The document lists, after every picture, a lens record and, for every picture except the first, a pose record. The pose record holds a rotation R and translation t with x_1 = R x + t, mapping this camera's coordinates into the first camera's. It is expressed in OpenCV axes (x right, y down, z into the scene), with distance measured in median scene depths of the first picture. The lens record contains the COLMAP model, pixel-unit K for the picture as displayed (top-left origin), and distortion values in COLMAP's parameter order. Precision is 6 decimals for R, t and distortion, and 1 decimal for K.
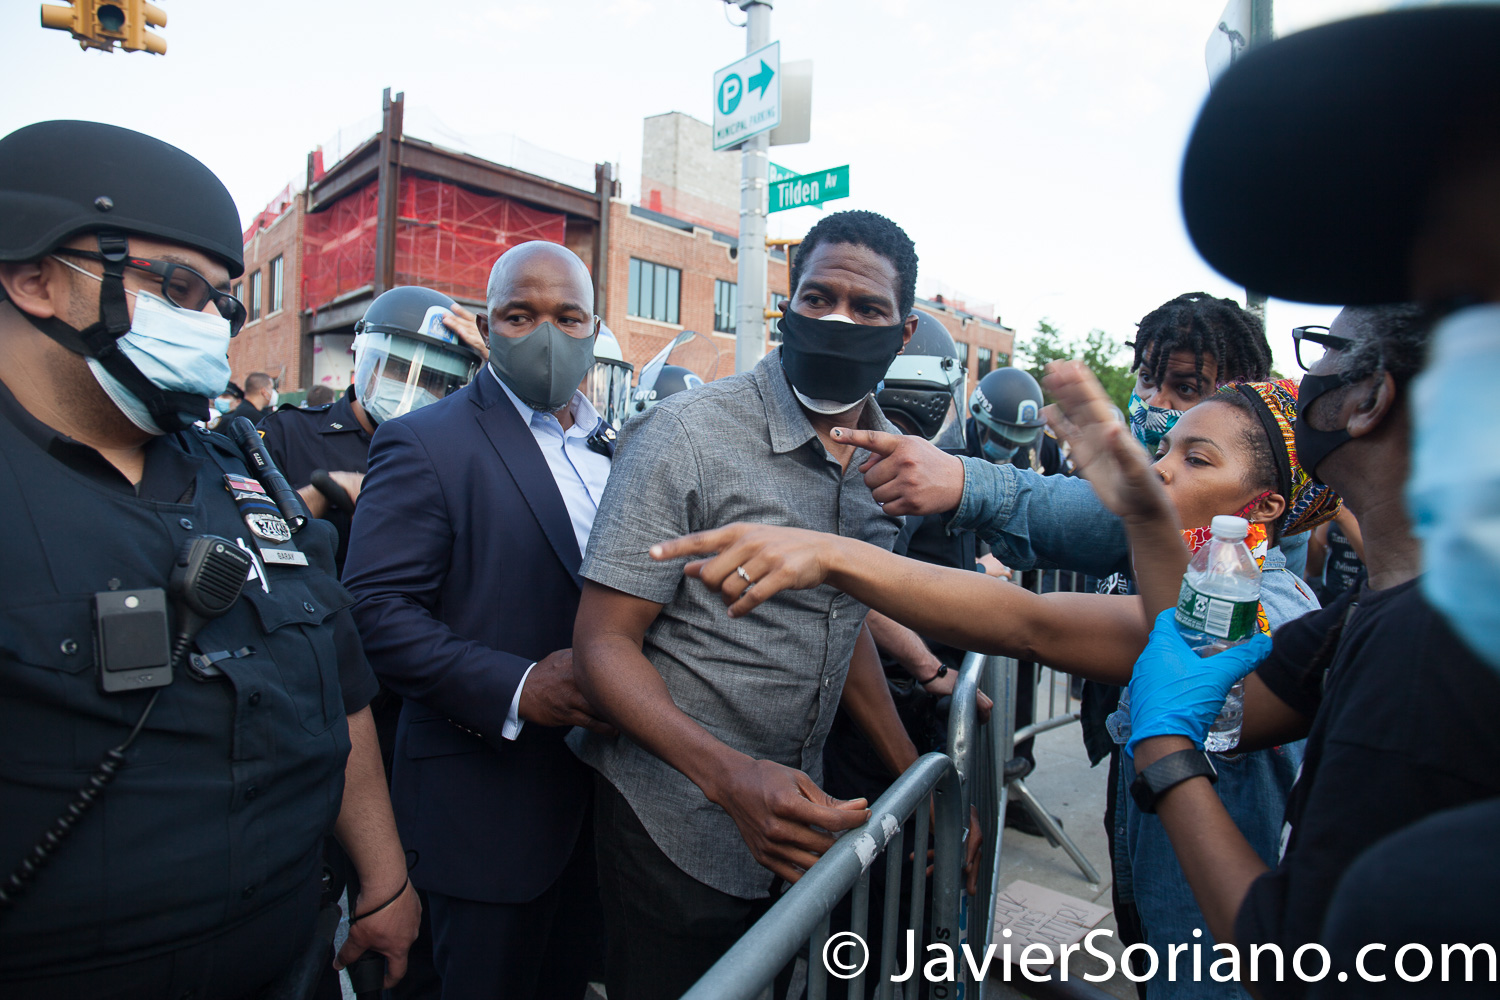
lens RADIAL K [[986.6, 0, 750.0], [0, 986.6, 500.0], [0, 0, 1]] dist [-0.137479, 0.081944]
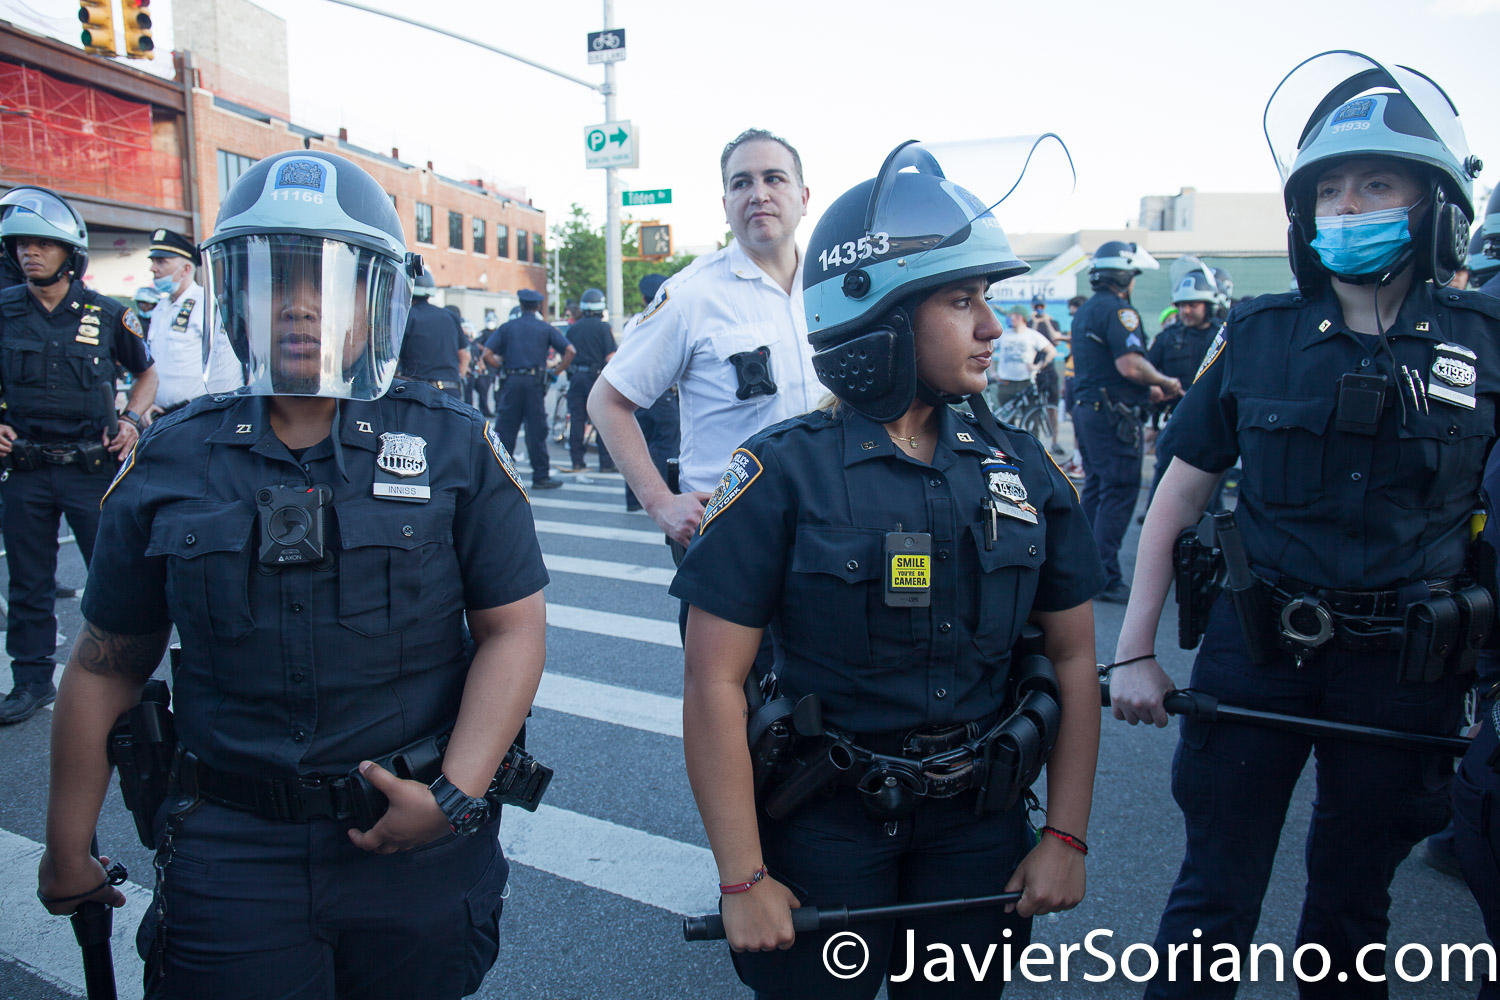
lens RADIAL K [[1005.0, 0, 750.0], [0, 1005.0, 500.0], [0, 0, 1]] dist [-0.109367, 0.067111]
pose [[0.877011, -0.114441, 0.466642, -0.151811], [0.056346, 0.989015, 0.136652, 0.006311], [-0.477154, -0.093552, 0.873826, -0.186206]]
